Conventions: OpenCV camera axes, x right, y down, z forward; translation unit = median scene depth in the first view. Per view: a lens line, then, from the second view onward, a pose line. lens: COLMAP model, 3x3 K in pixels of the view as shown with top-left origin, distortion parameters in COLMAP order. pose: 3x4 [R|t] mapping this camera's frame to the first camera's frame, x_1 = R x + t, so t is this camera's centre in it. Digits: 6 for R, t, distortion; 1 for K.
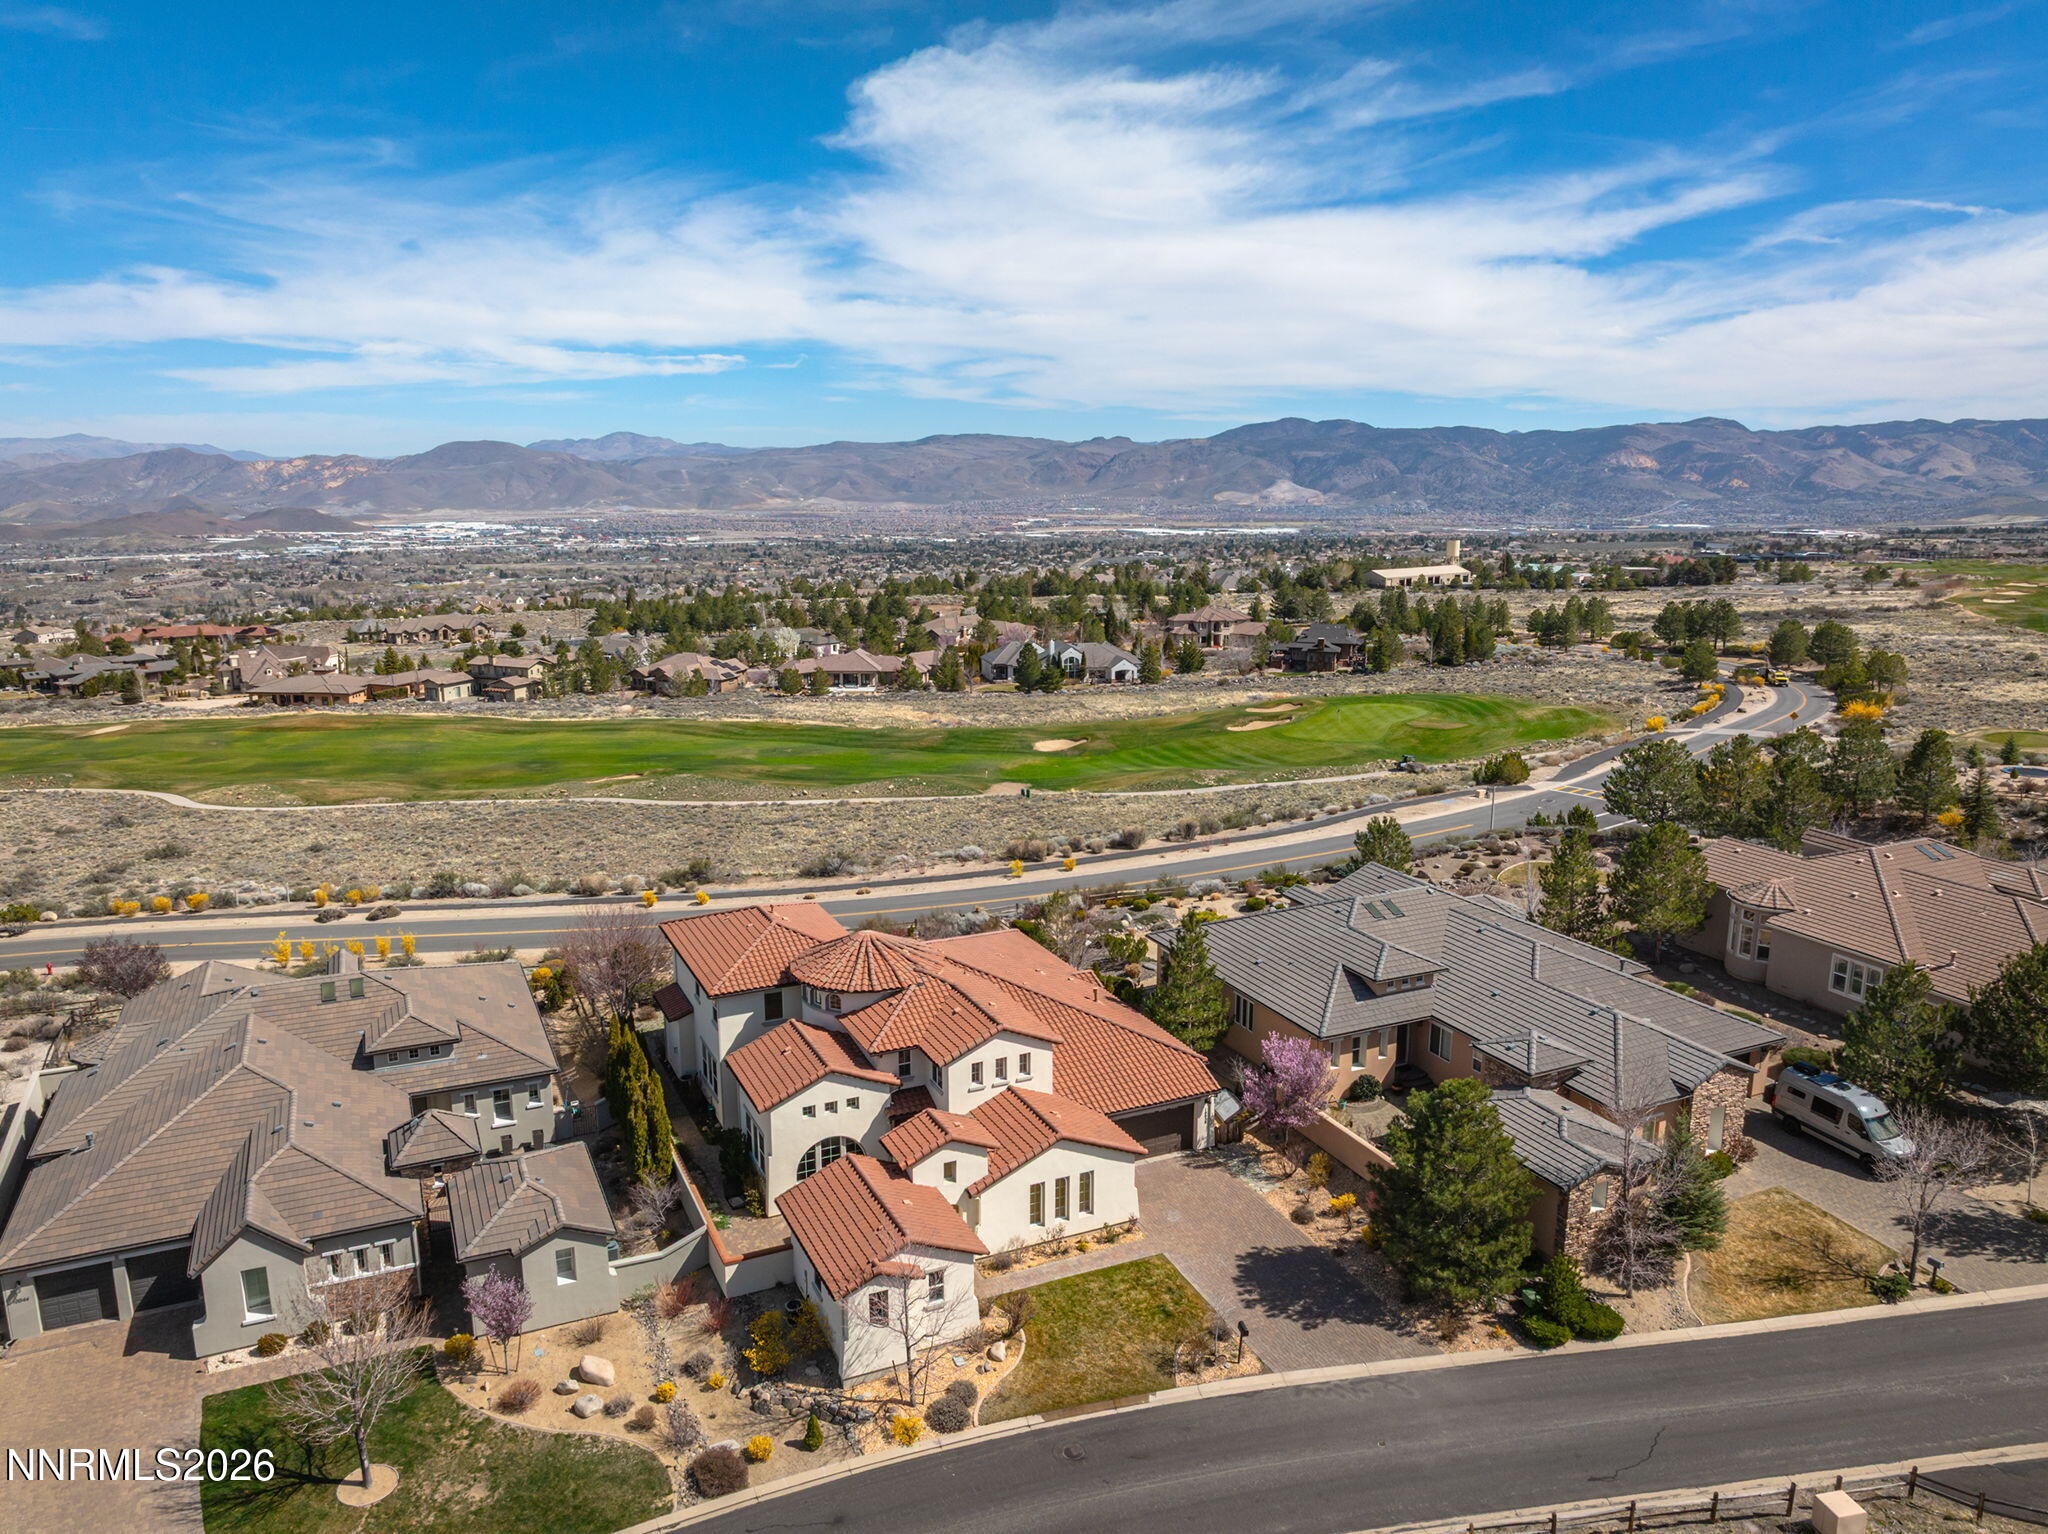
lens RADIAL K [[1432.7, 0, 1023.9], [0, 1432.7, 776.2], [0, 0, 1]] dist [-0.033838, 0.020344]
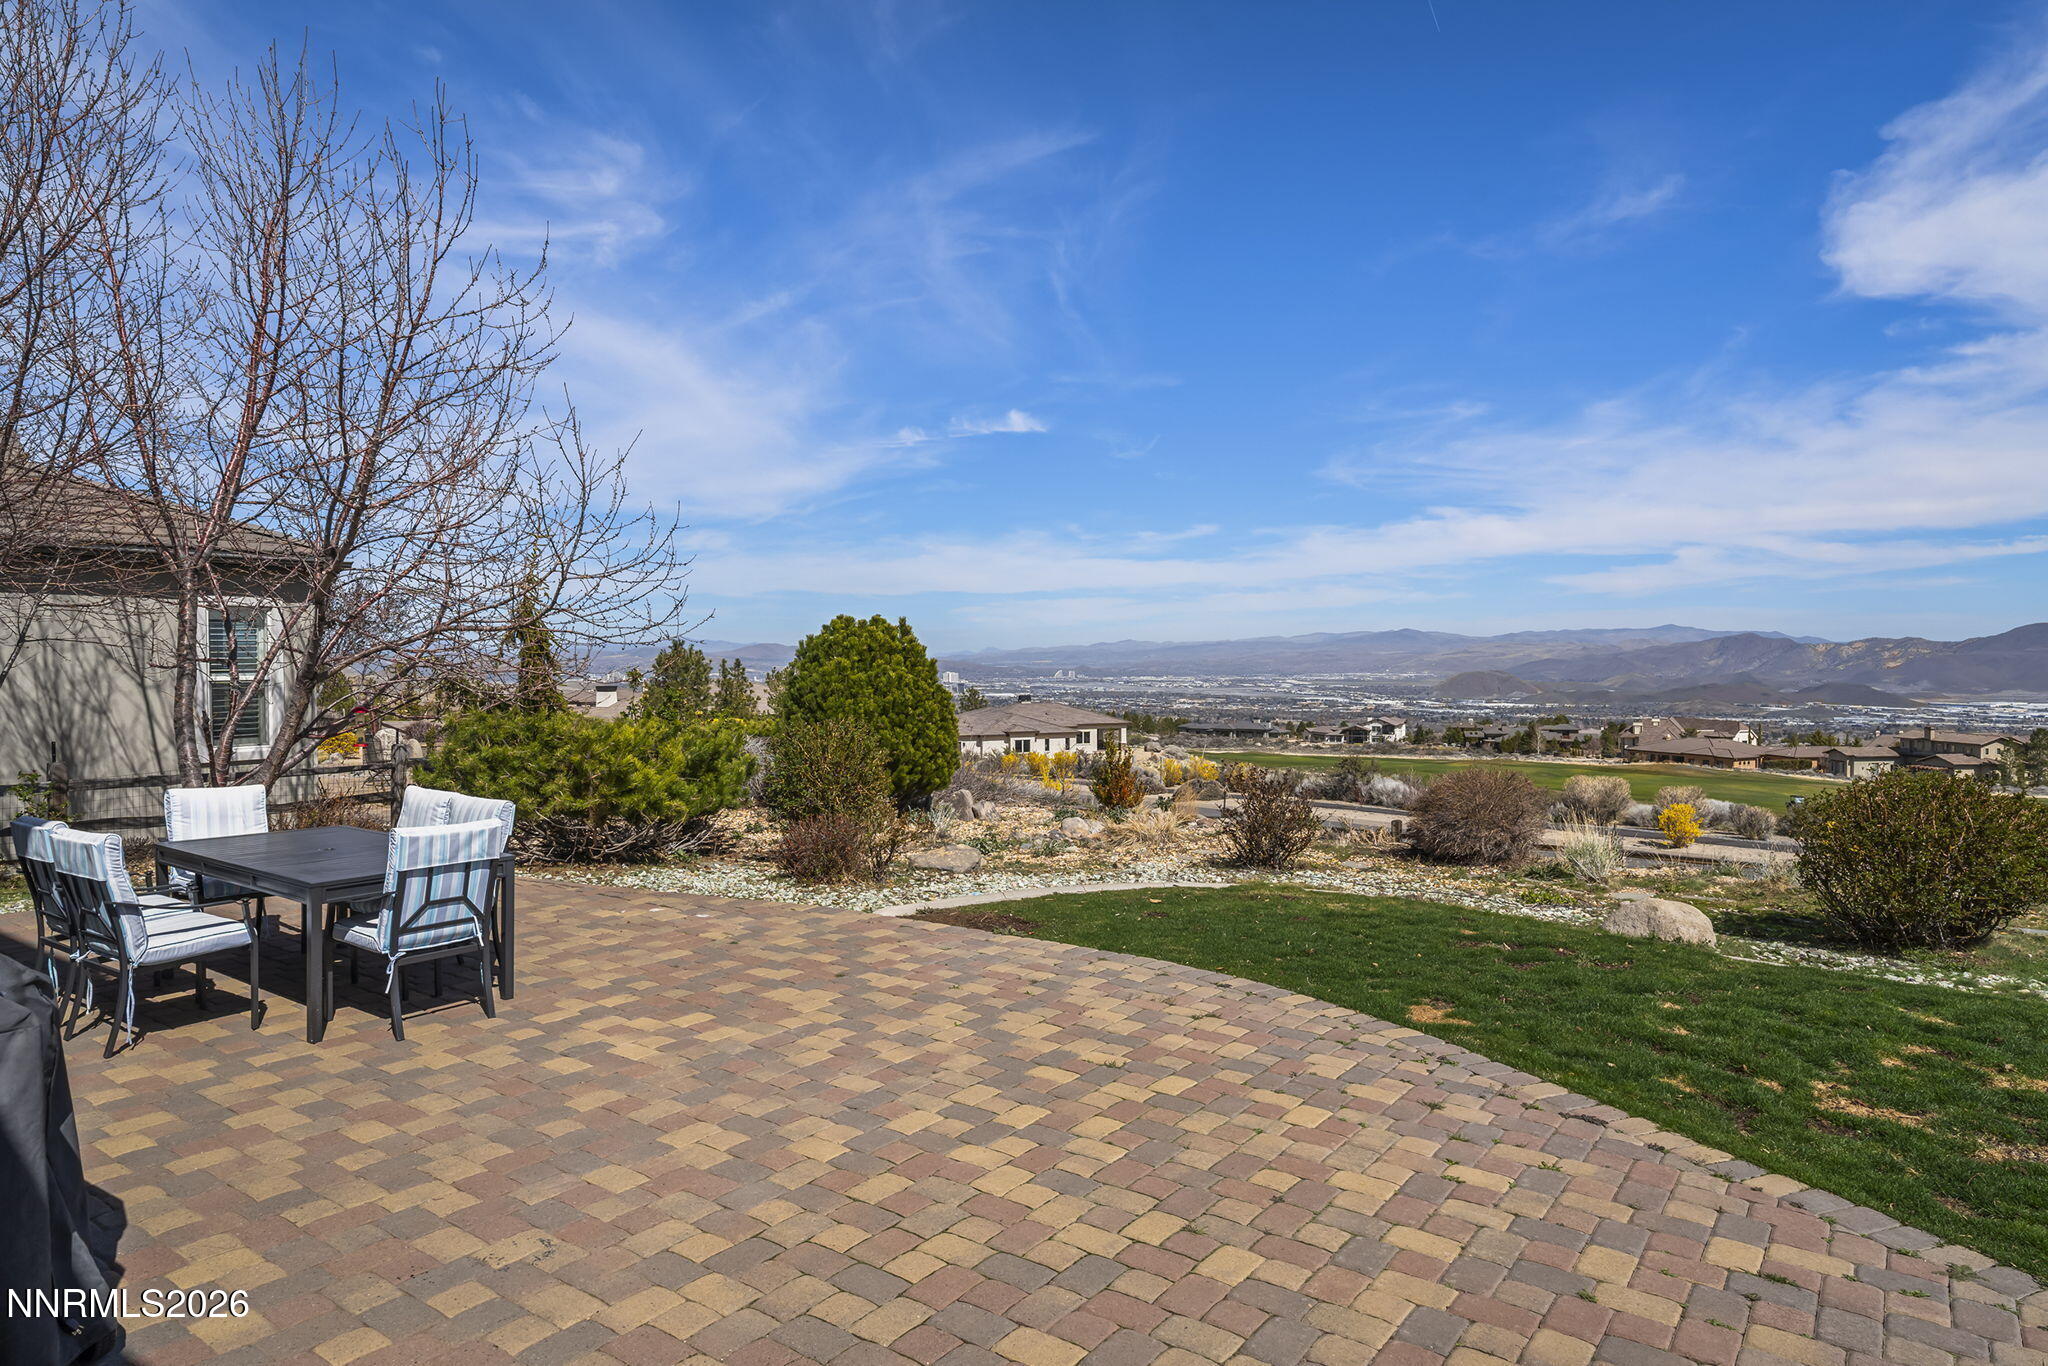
lens RADIAL K [[1216.5, 0, 1023.0], [0, 1216.5, 682.0], [0, 0, 1]] dist [-0.000180, 0.002919]
pose [[0.482995, 0.016685, -0.875464, -0.030923], [-0.182510, 0.979777, -0.082018, 0.039419], [0.856391, 0.199395, 0.476273, 0.269894]]
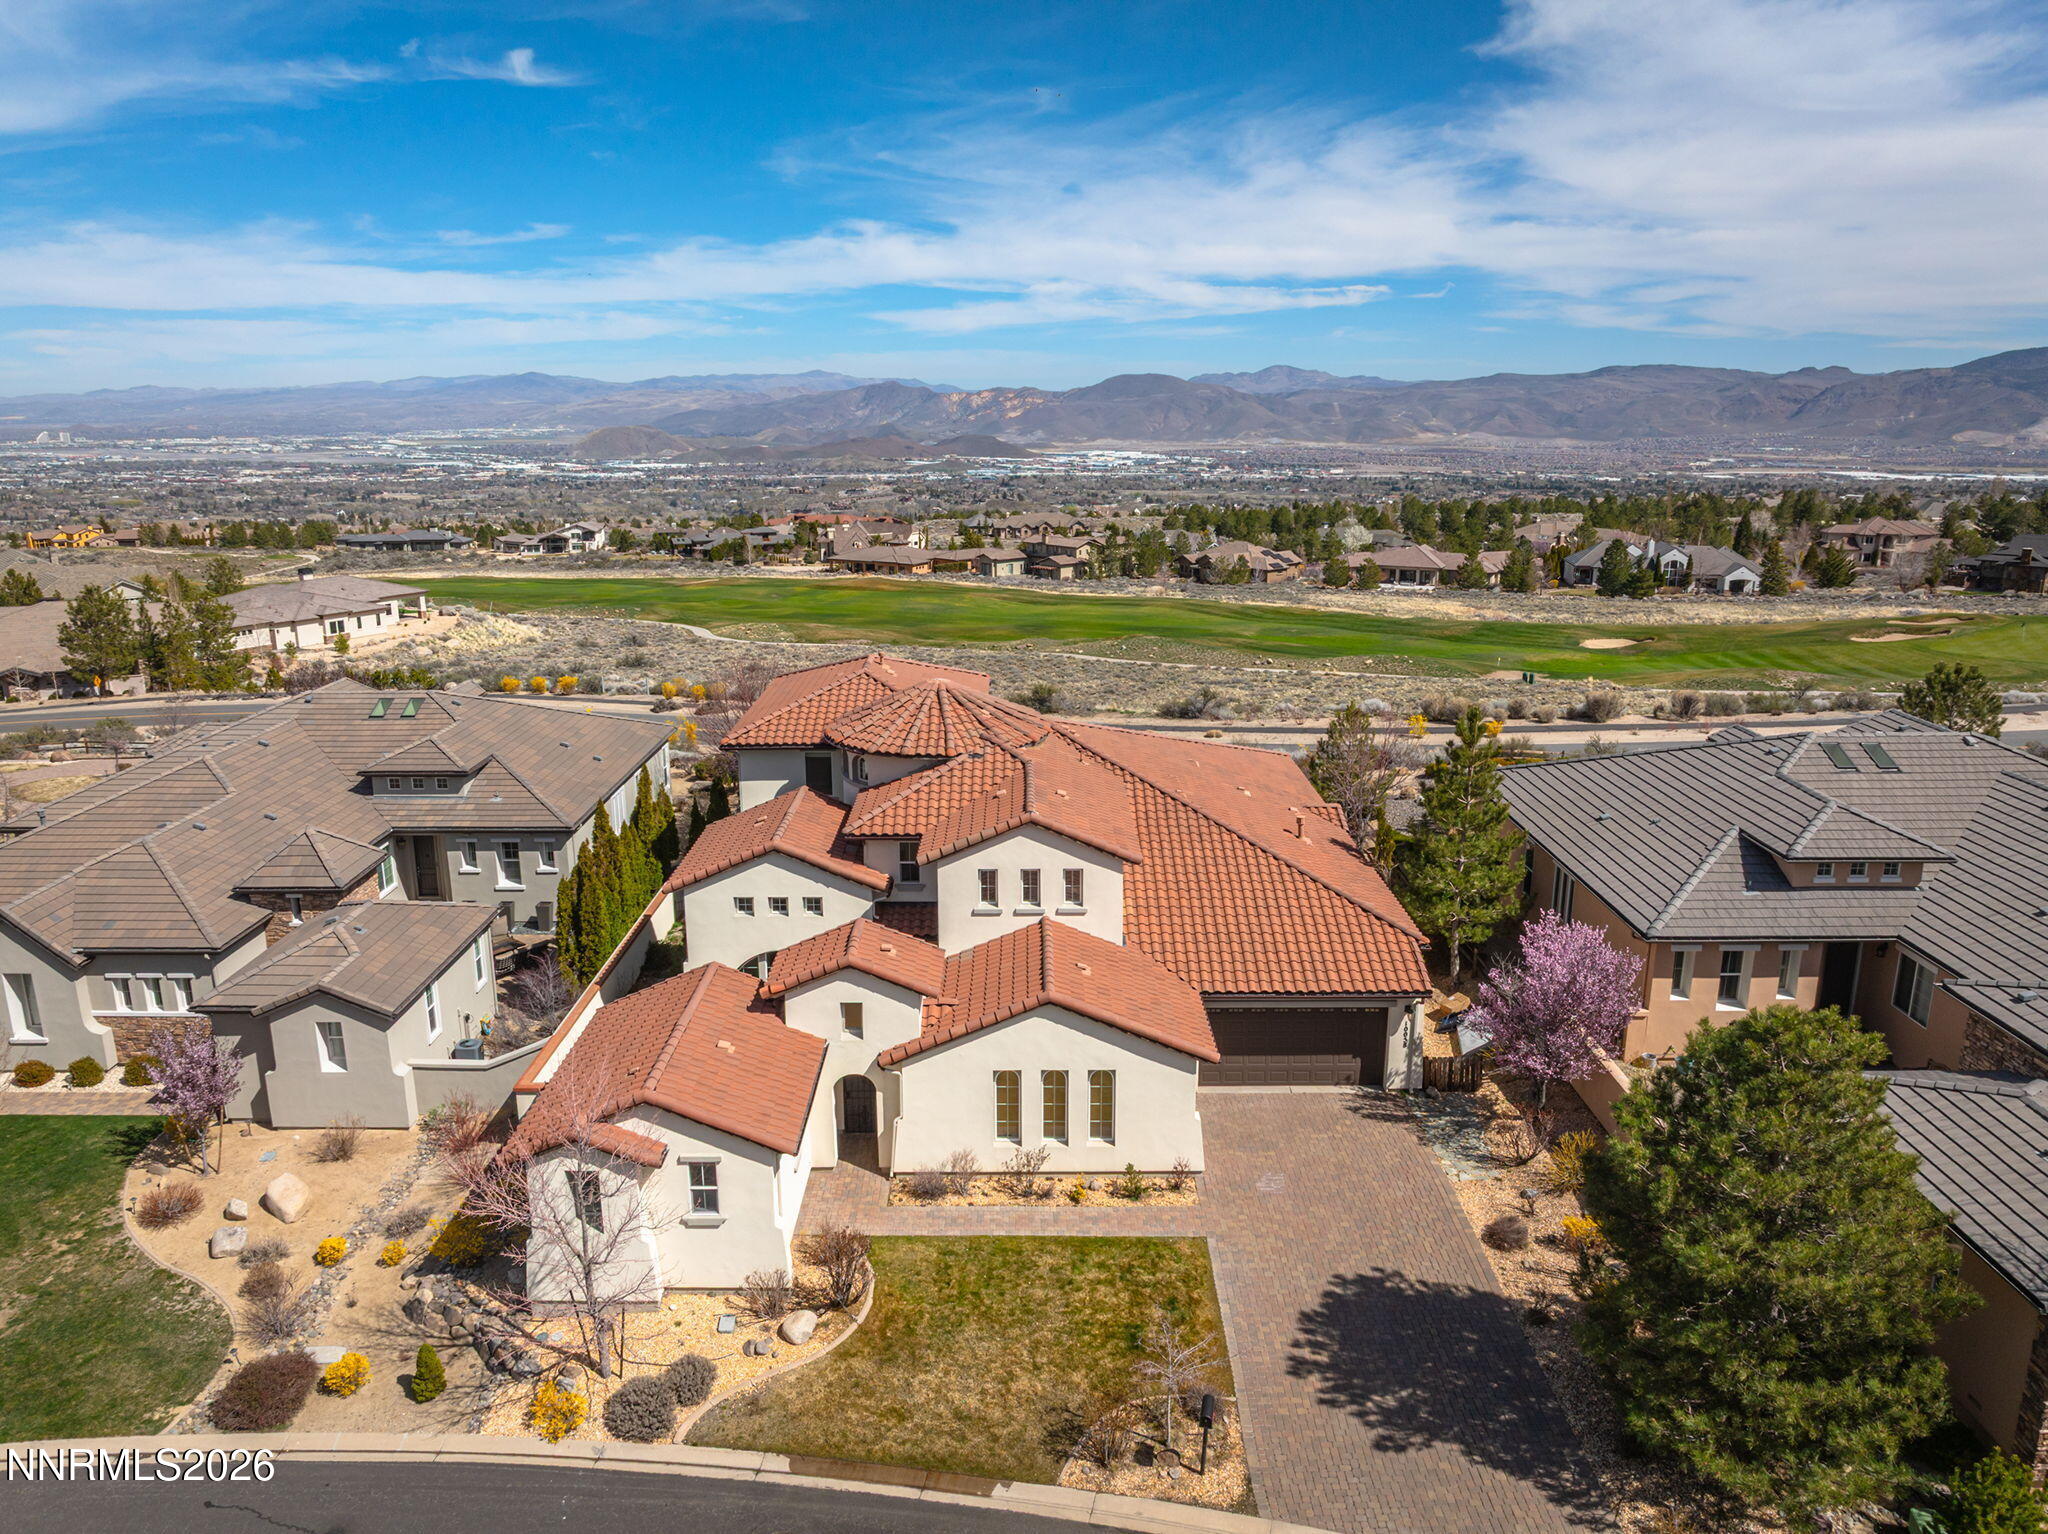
lens RADIAL K [[1432.7, 0, 1024.8], [0, 1432.7, 769.2], [0, 0, 1]] dist [-0.033838, 0.020344]
pose [[0.905300, 0.103670, -0.411928, 0.046504], [-0.087565, 0.994478, 0.057836, 0.023899], [0.415649, -0.016289, 0.909379, 0.088436]]
